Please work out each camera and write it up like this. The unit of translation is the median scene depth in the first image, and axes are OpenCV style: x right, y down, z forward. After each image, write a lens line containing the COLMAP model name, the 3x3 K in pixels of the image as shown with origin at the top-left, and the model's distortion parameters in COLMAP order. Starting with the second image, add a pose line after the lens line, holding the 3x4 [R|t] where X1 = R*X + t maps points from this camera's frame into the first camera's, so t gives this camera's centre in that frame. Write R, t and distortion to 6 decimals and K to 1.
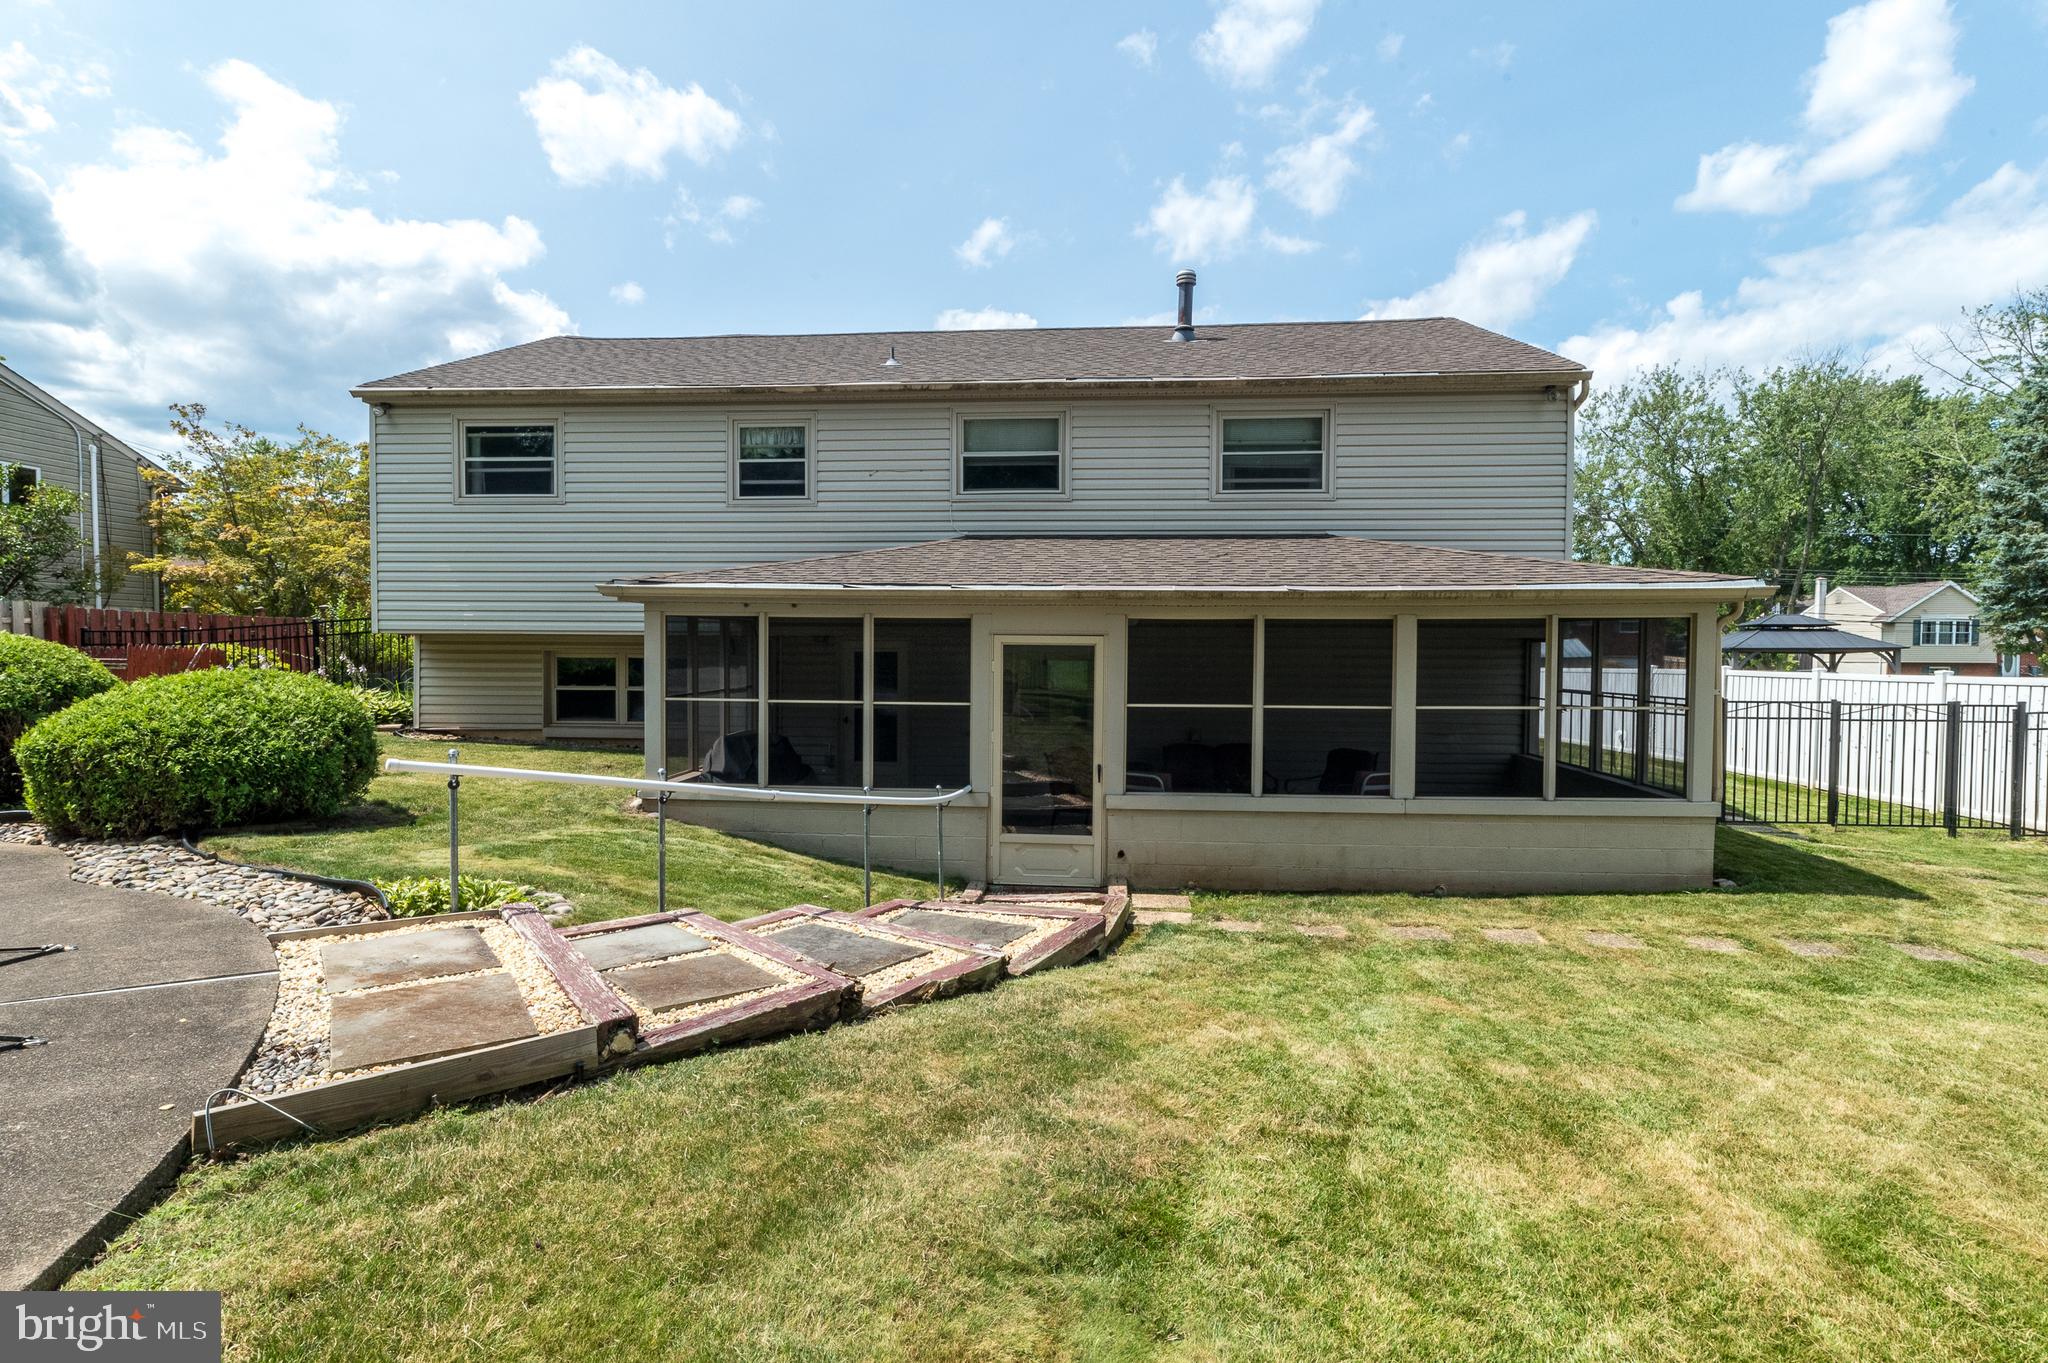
lens RADIAL K [[1109.4, 0, 1024.0], [0, 1109.4, 681.5], [0, 0, 1]] dist [-0.006480, -0.001152]
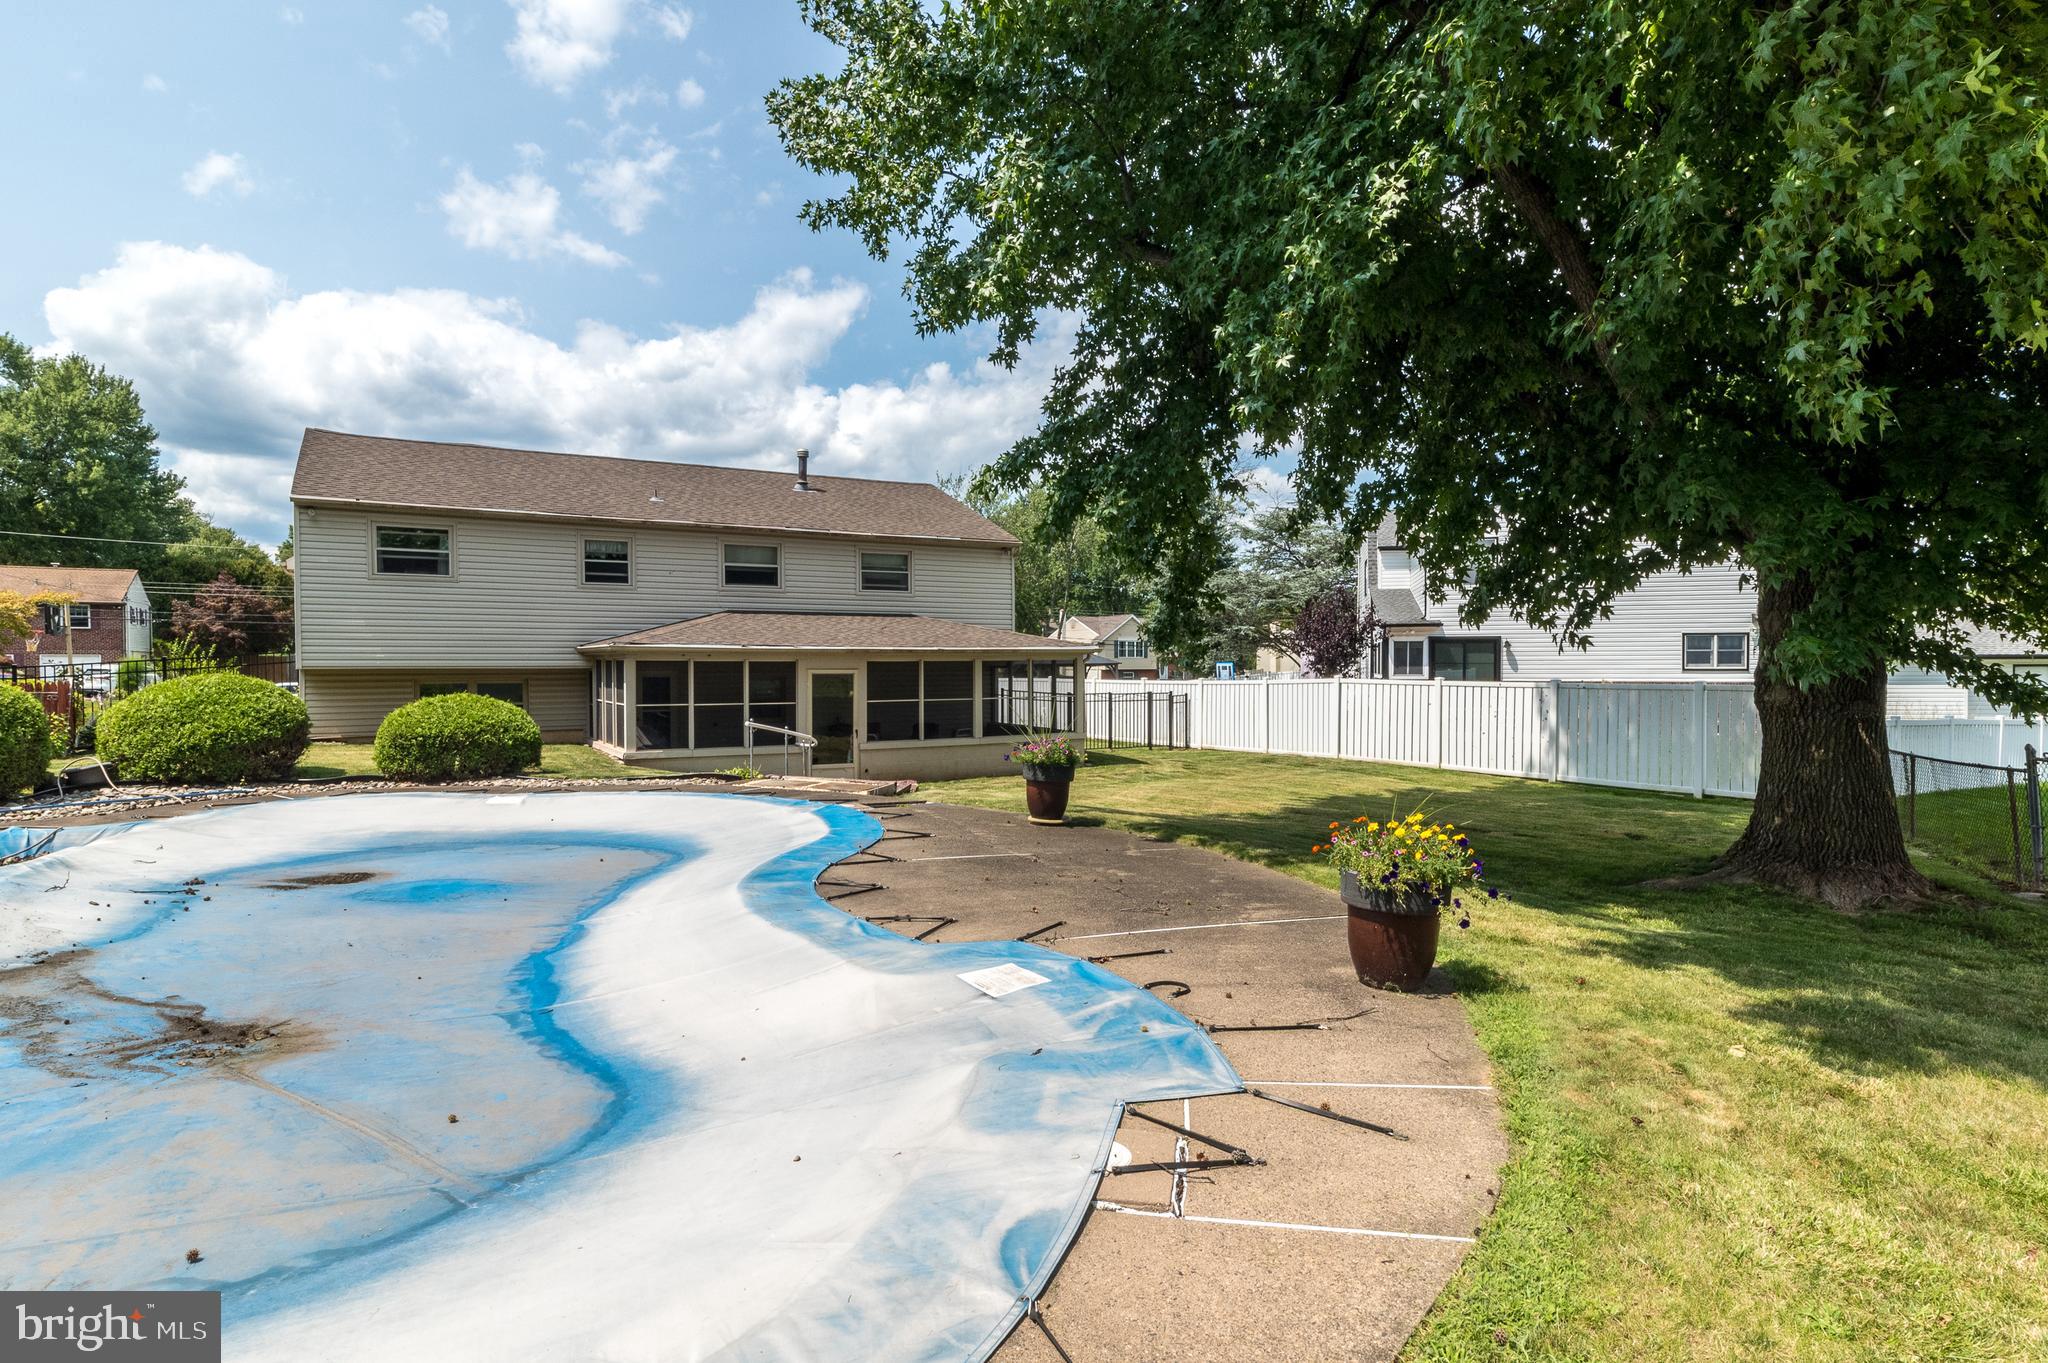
lens RADIAL K [[1109.4, 0, 1024.0], [0, 1109.4, 681.5], [0, 0, 1]] dist [-0.006480, -0.001152]
pose [[0.814073, -0.018355, 0.580472, -0.675162], [0.022877, 0.999738, -0.000470, -0.006654], [-0.580312, 0.013662, 0.814280, -0.685837]]
